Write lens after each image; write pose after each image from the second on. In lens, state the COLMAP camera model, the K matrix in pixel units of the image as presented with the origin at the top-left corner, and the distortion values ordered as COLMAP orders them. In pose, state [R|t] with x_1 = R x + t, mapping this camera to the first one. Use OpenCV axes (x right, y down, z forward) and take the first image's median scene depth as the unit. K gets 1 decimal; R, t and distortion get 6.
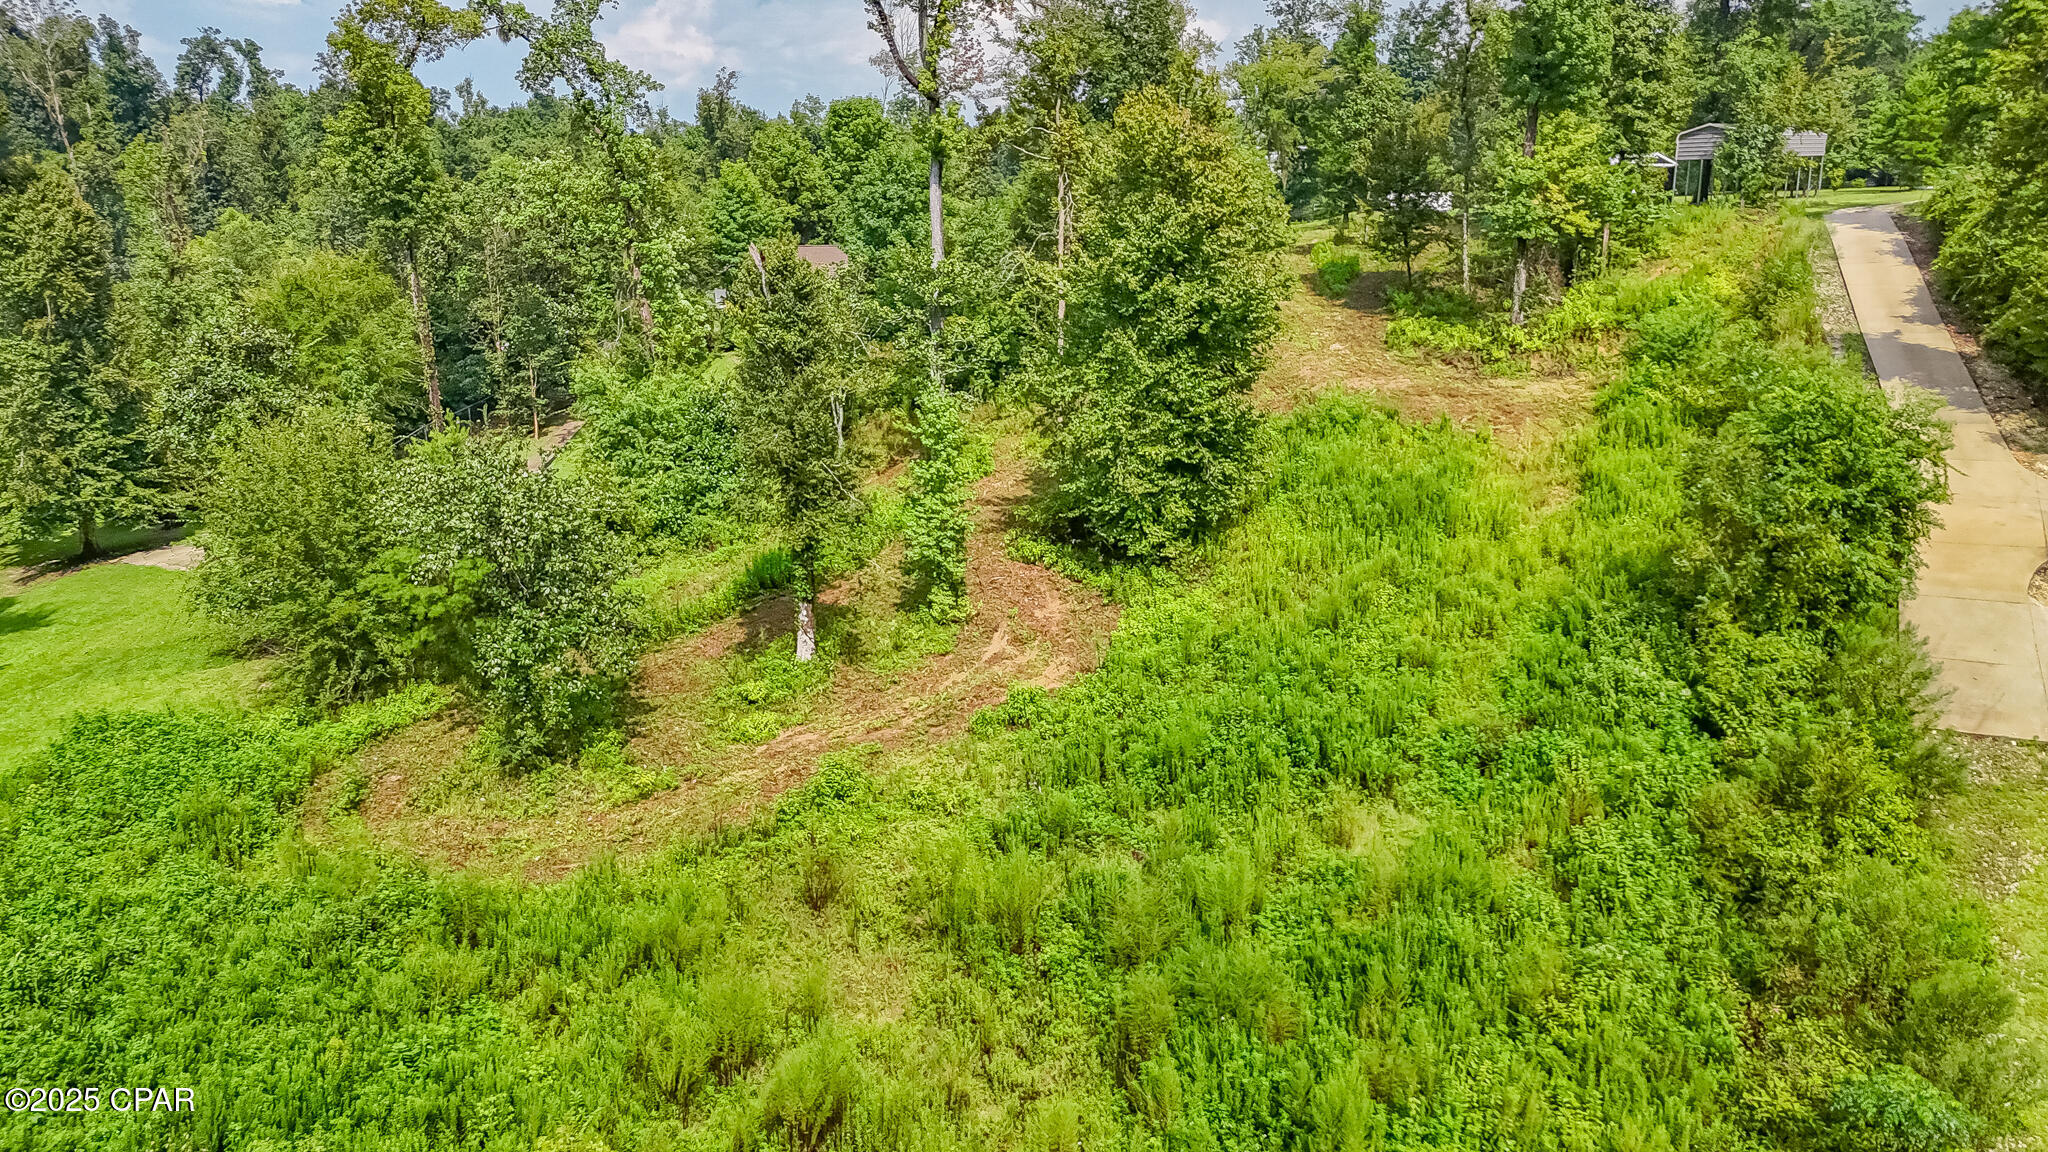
lens RADIAL K [[1489.8, 0, 1024.0], [0, 1489.8, 576.0], [0, 0, 1]] dist [0.082693, -0.078304]
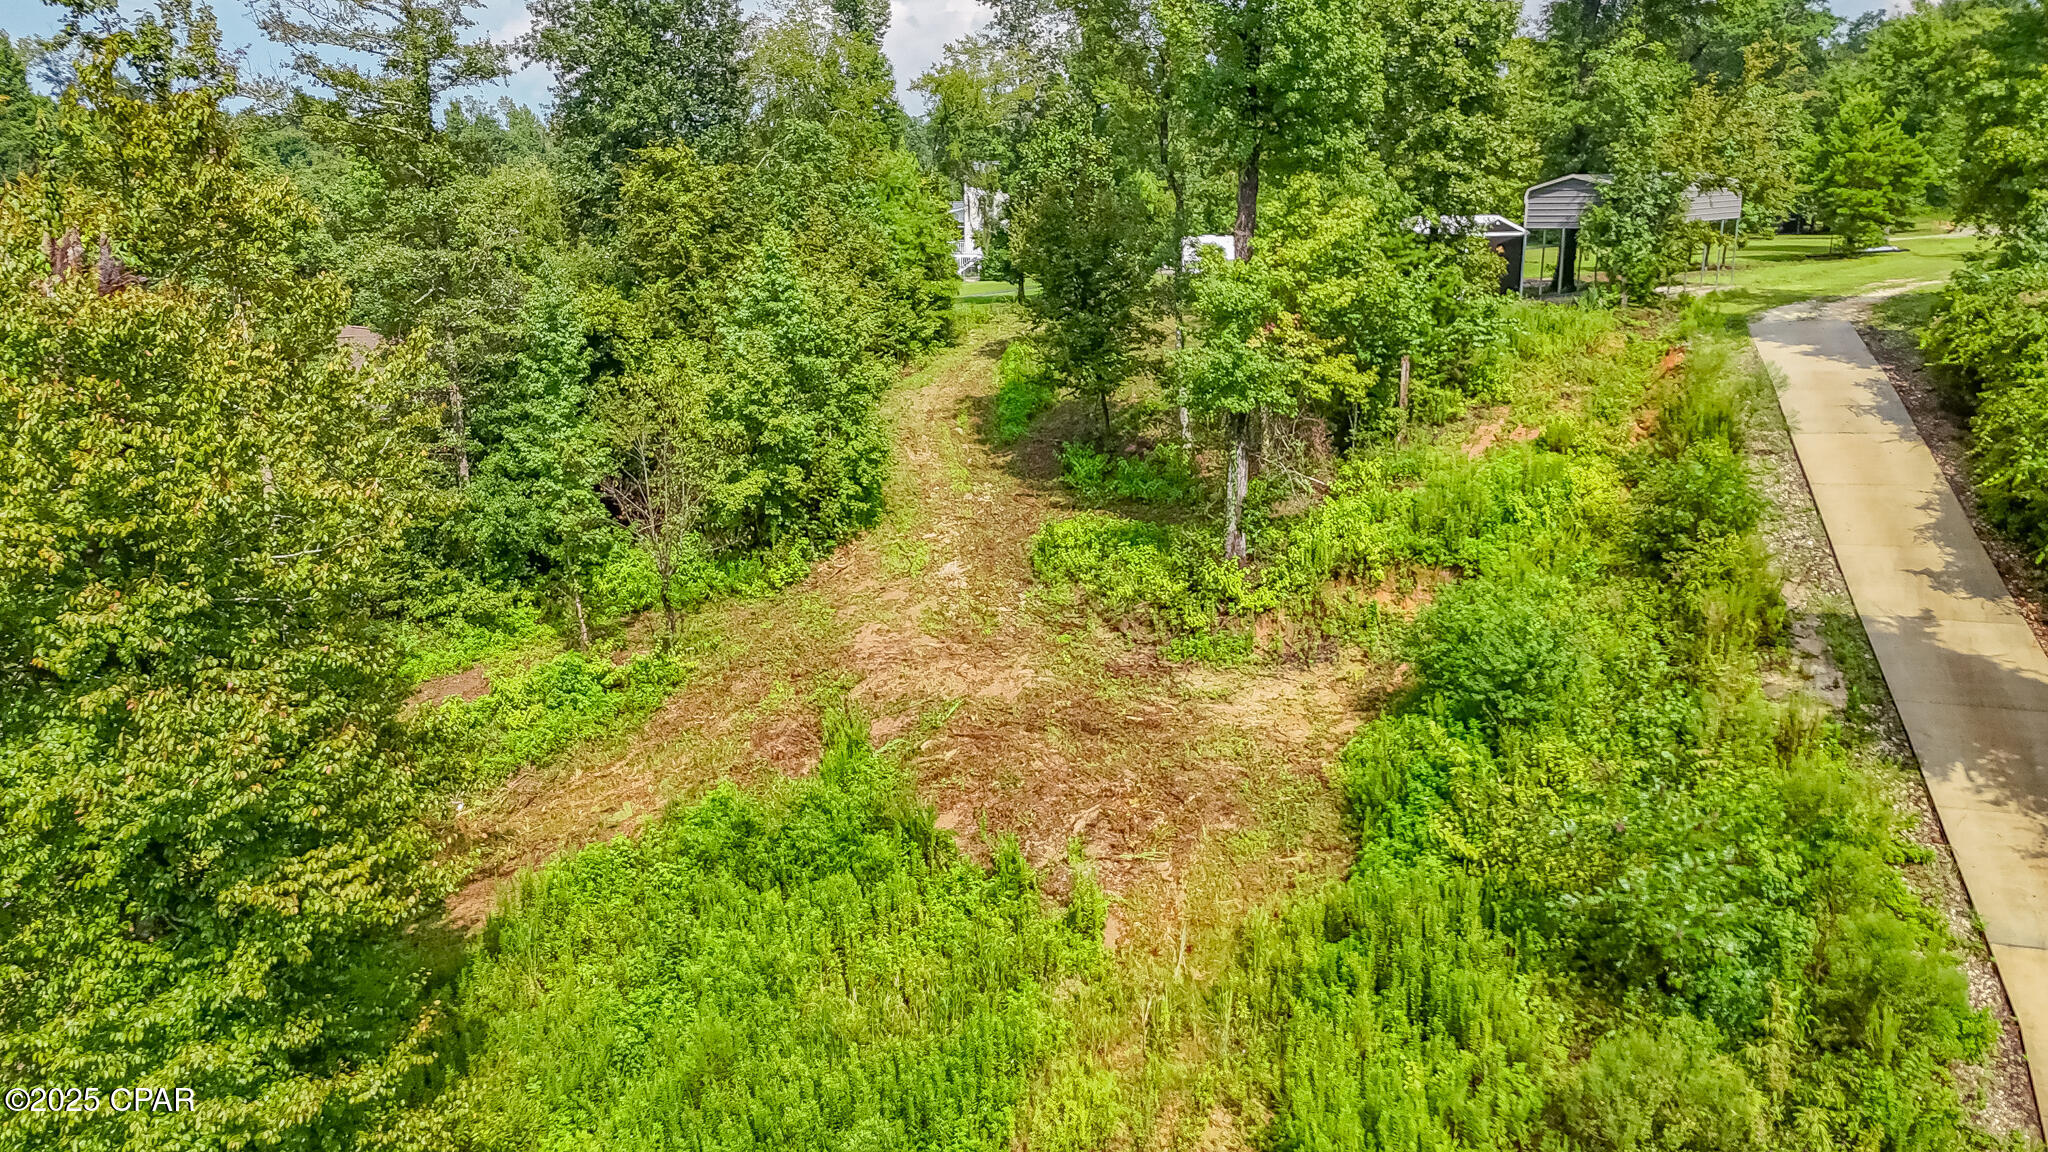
lens RADIAL K [[1489.8, 0, 1024.0], [0, 1489.8, 576.0], [0, 0, 1]] dist [0.082693, -0.078304]
pose [[0.997844, -0.015551, 0.063755, 0.321551], [0.015666, 0.999876, -0.001295, -0.239629], [-0.063727, 0.002291, 0.997965, 0.684081]]
